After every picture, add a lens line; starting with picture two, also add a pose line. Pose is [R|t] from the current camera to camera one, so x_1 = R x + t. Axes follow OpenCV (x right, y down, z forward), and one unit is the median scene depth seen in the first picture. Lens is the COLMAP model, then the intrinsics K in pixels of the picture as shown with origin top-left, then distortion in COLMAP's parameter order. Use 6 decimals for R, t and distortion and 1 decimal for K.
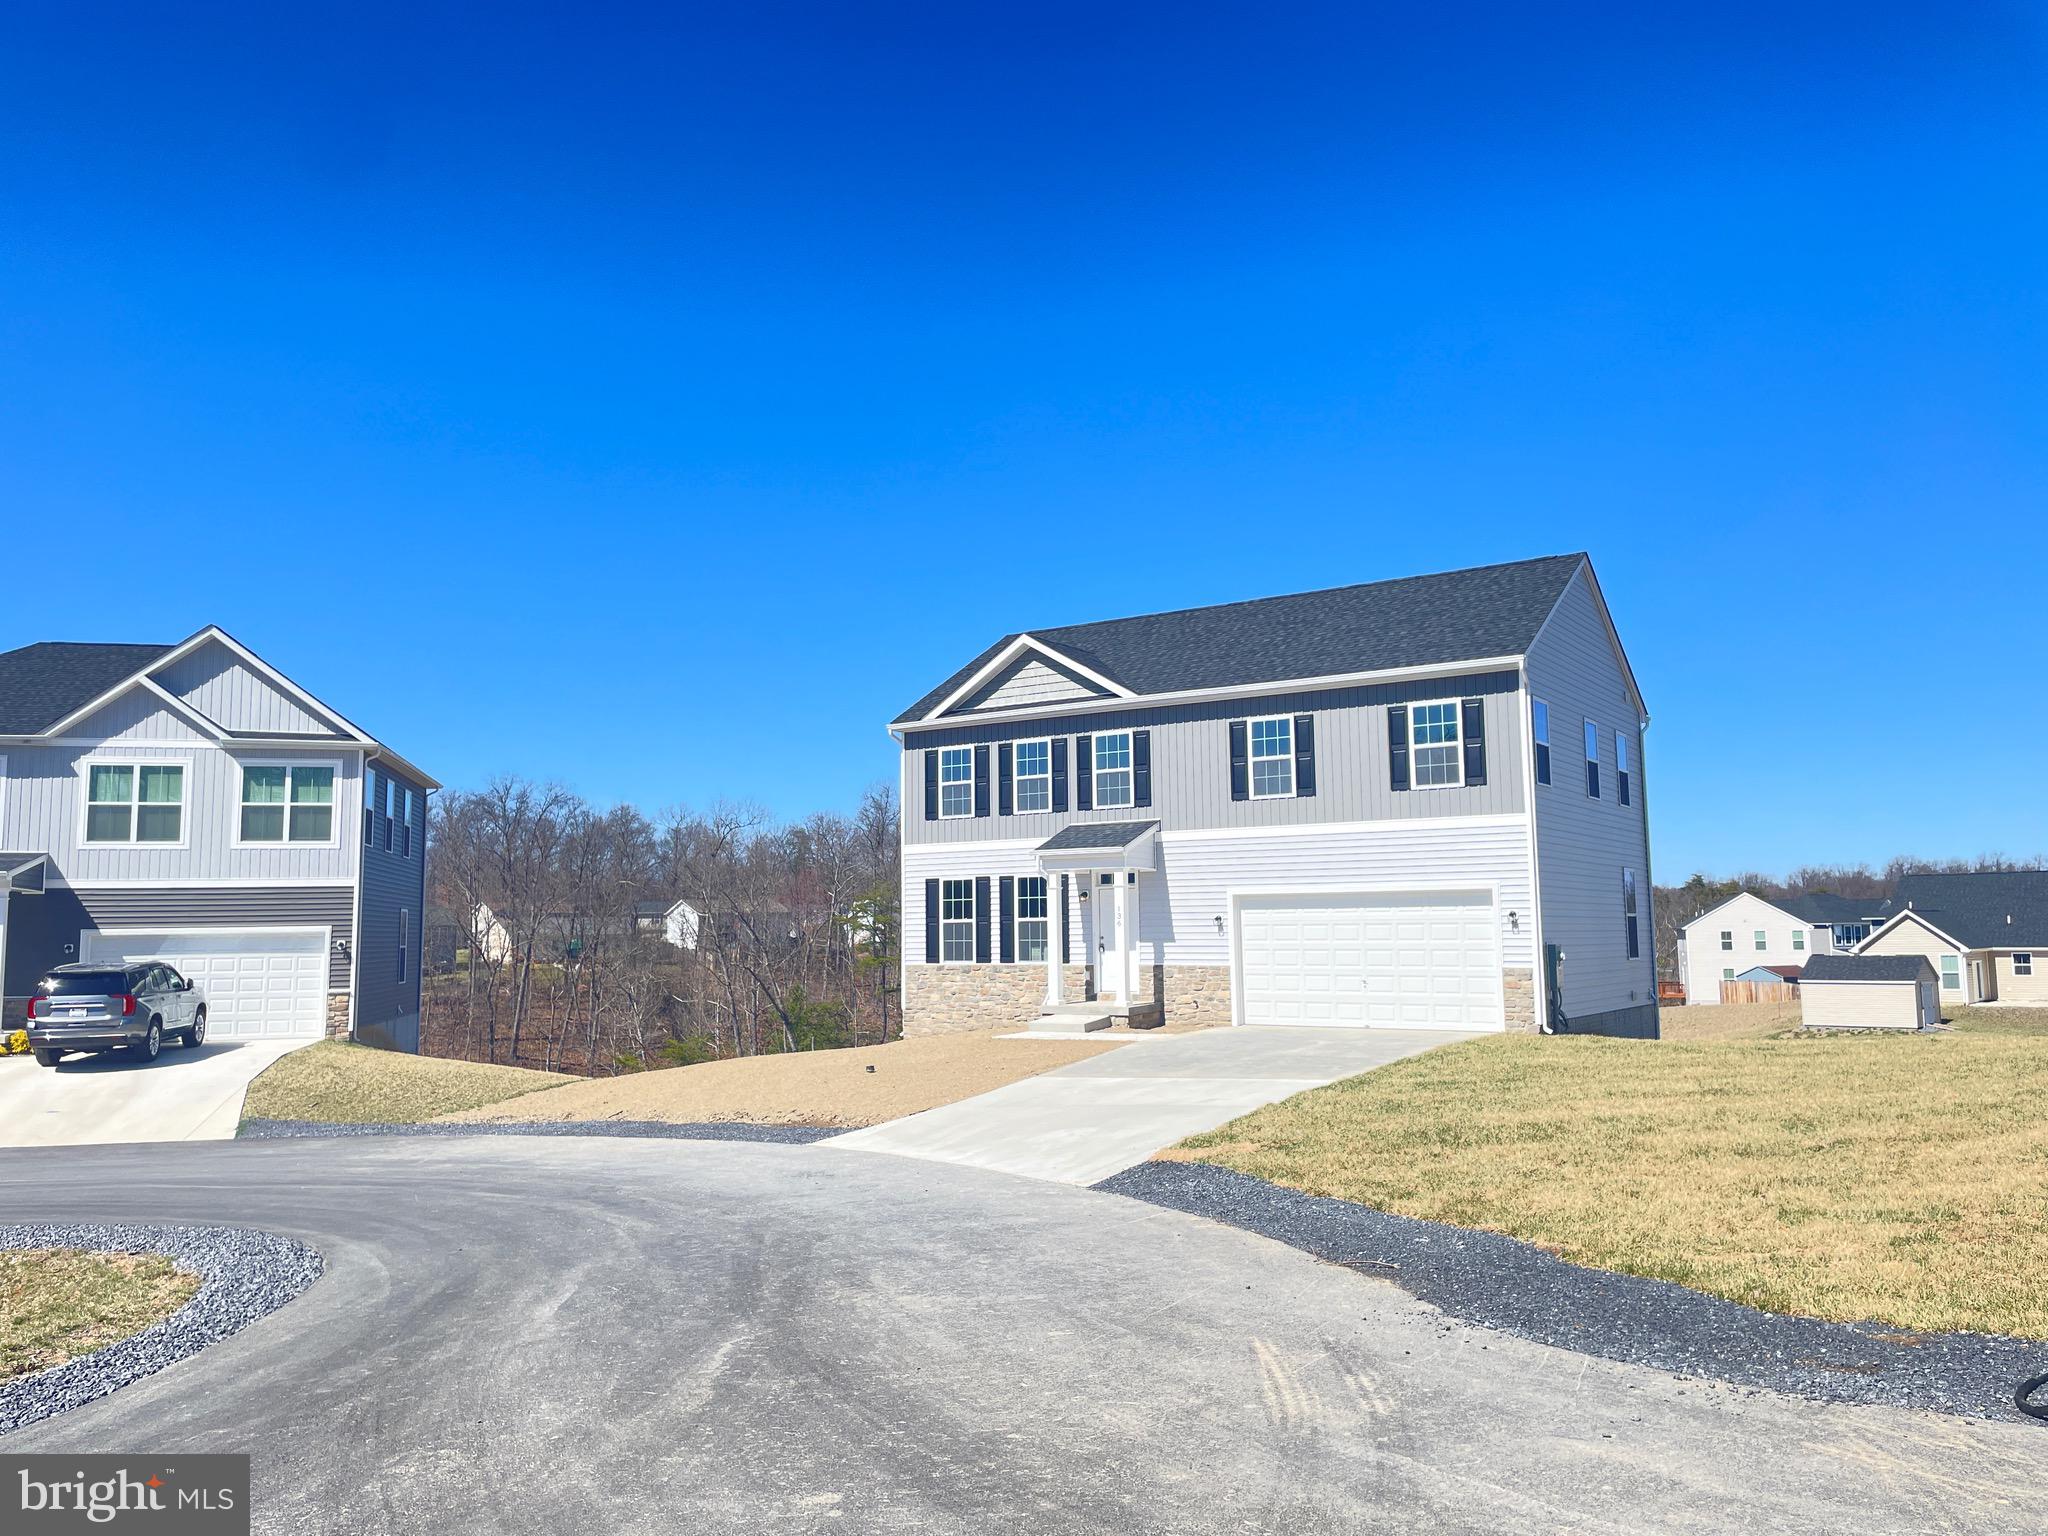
lens RADIAL K [[1514.0, 0, 1034.4], [0, 1514.0, 769.8], [0, 0, 1]] dist [0.121400, -0.162656]
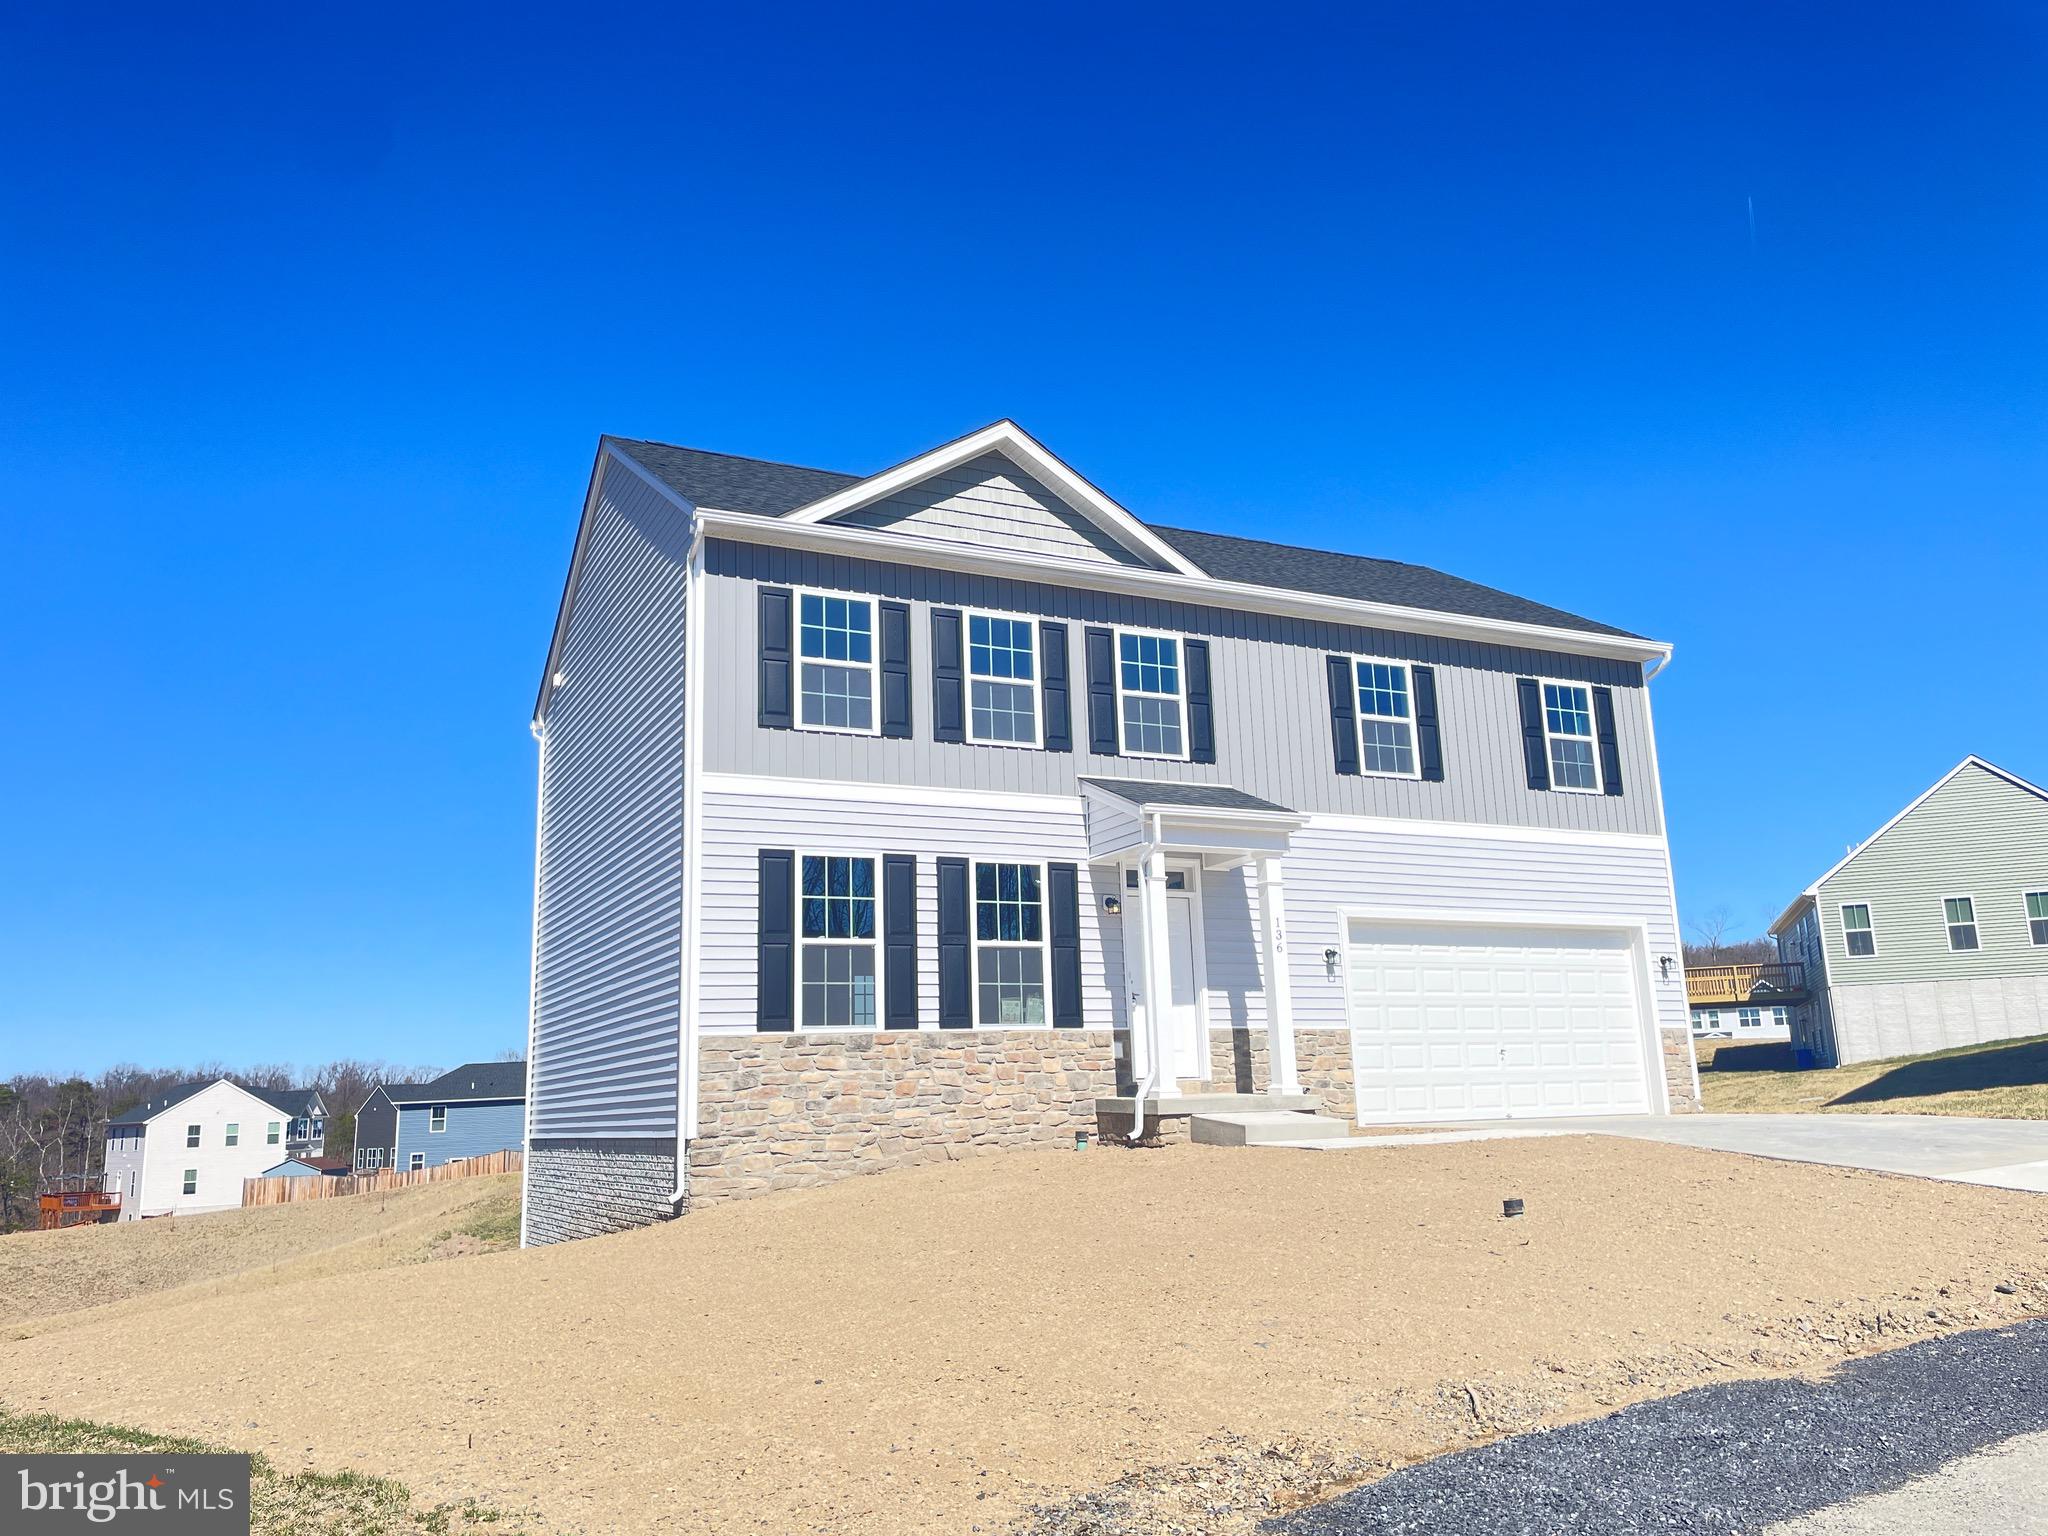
lens RADIAL K [[1514.0, 0, 1034.4], [0, 1514.0, 769.8], [0, 0, 1]] dist [0.121400, -0.162656]
pose [[0.512300, 0.179467, 0.839846, -0.449952], [-0.066710, 0.983283, -0.169426, 0.128839], [-0.856212, 0.030771, 0.515707, 0.727275]]
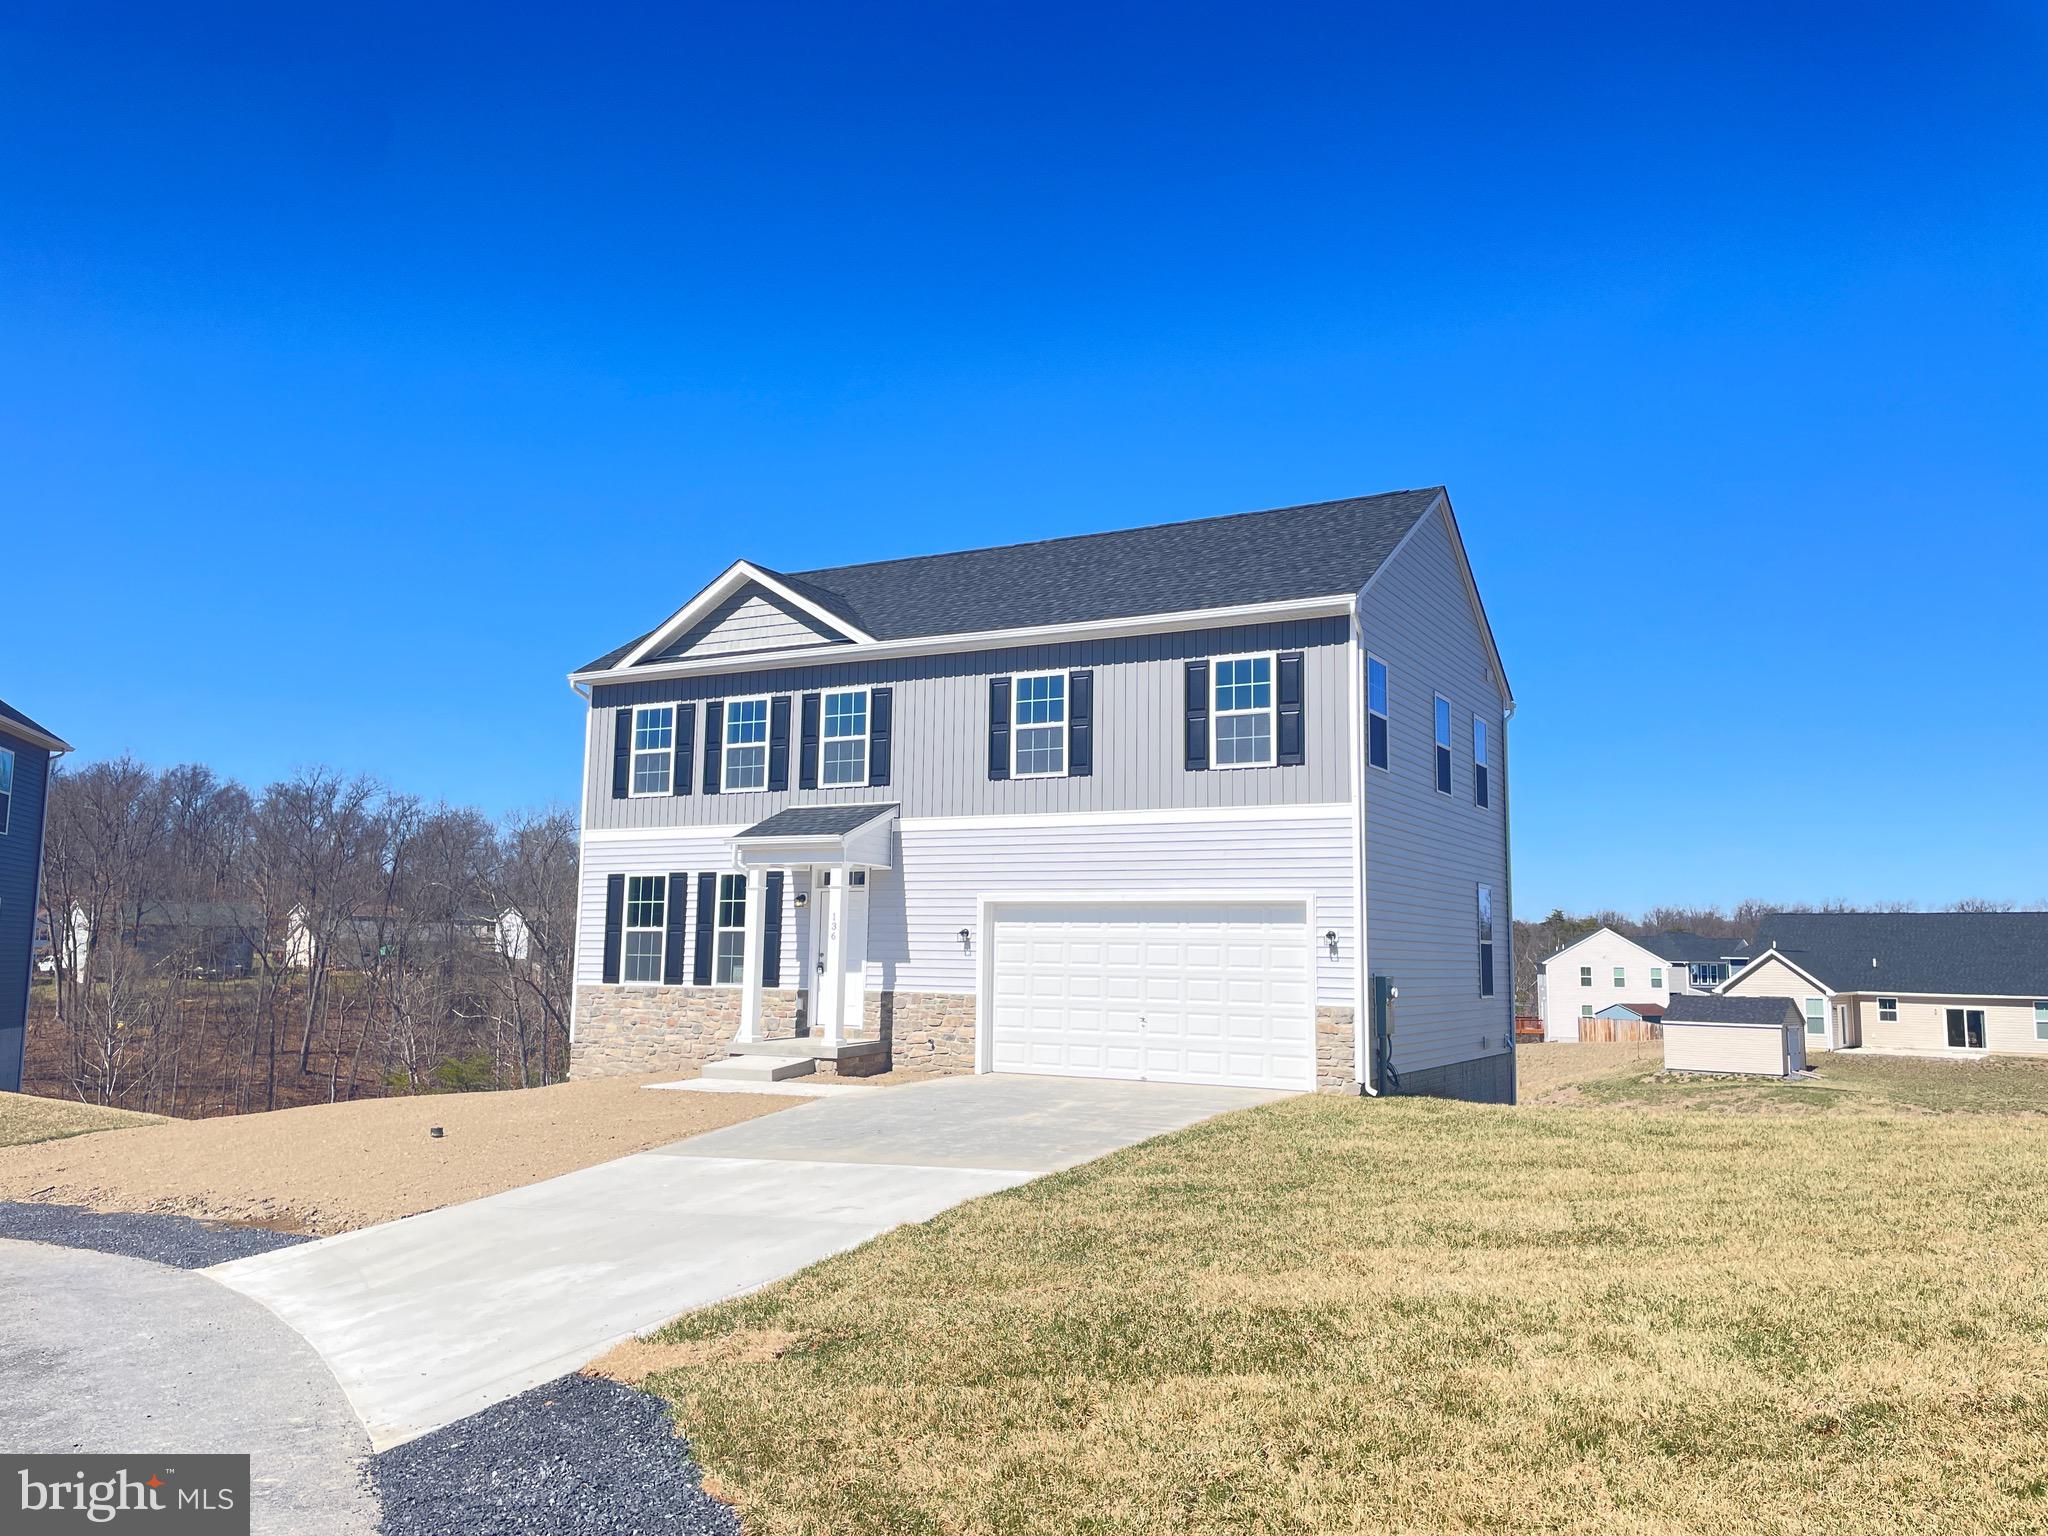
lens RADIAL K [[1514.0, 0, 1034.4], [0, 1514.0, 769.8], [0, 0, 1]] dist [0.121400, -0.162656]
pose [[0.996532, 0.035648, 0.075186, 0.089499], [-0.034673, 0.999297, -0.014235, 0.023697], [-0.075640, 0.011579, 0.997068, 0.217409]]
